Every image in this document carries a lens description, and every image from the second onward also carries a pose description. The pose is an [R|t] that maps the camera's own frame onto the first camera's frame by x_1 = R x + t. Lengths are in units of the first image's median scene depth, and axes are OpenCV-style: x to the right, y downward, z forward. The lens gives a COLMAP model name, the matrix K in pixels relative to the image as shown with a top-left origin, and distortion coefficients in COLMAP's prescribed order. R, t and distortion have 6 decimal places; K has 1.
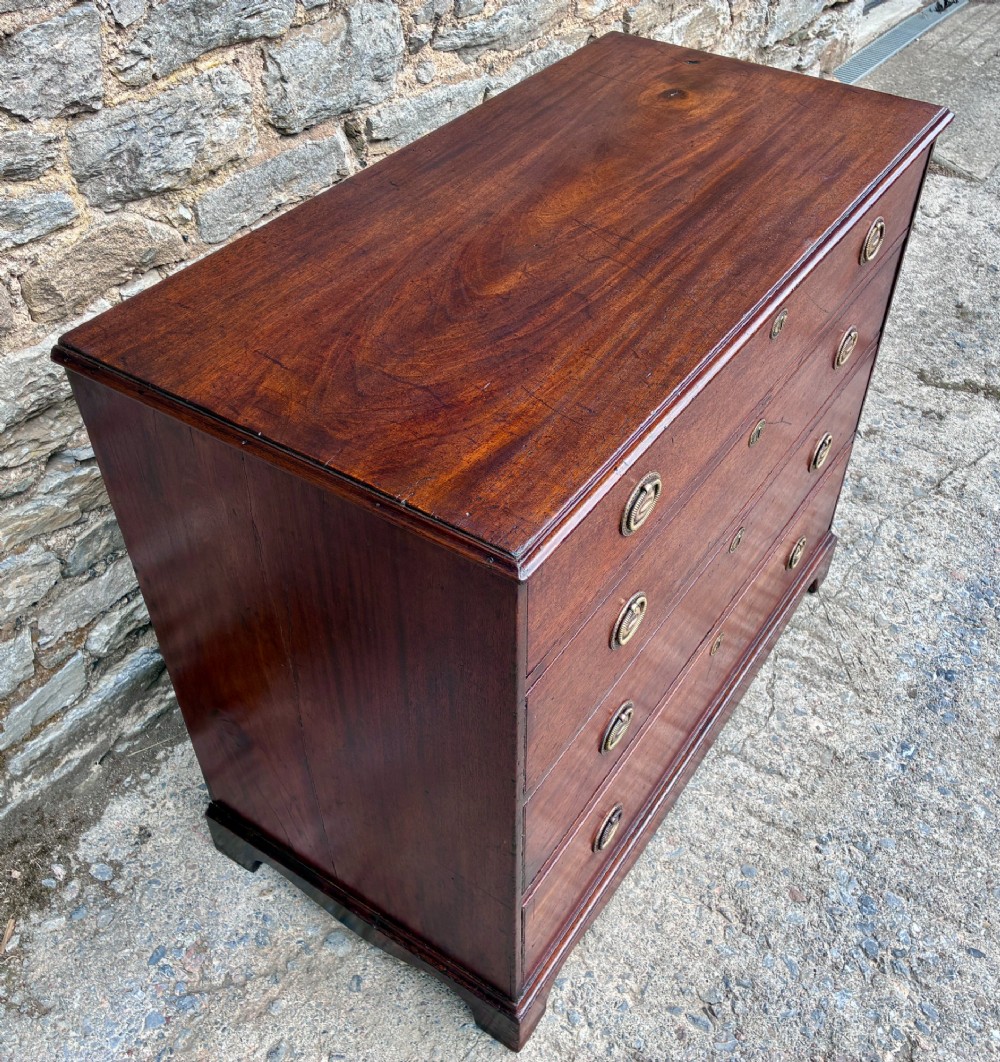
lens RADIAL K [[1067.2, 0, 505.5], [0, 1067.2, 527.5], [0, 0, 1]] dist [0.033088, 0.000000]
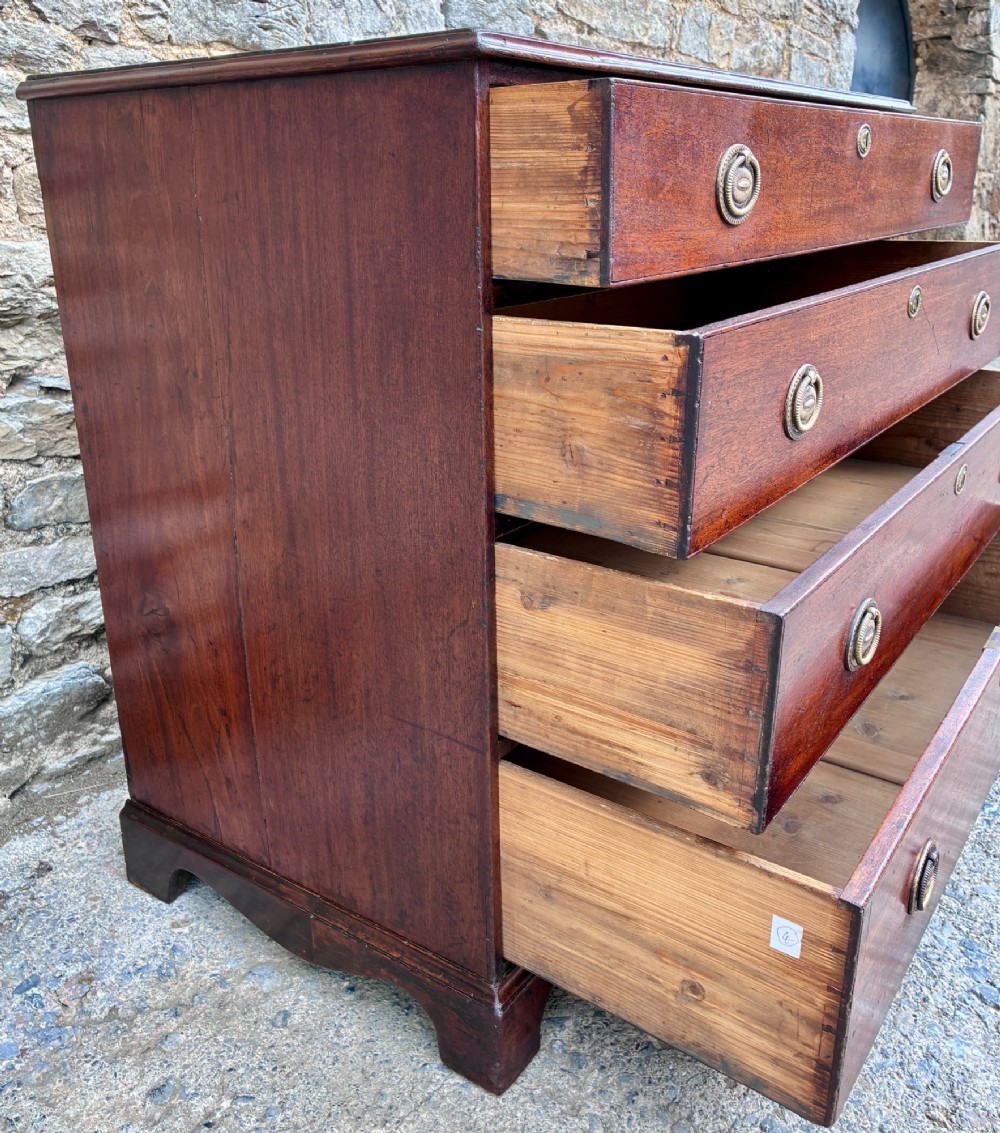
lens RADIAL K [[1013.6, 0, 461.9], [0, 1013.6, 535.6], [0, 0, 1]] dist [0.075410, -0.098677]
pose [[0.998651, -0.004574, -0.051724, 0.022088], [-0.017133, 0.911300, -0.411386, 0.407672], [0.049018, 0.411717, 0.909993, 0.227234]]
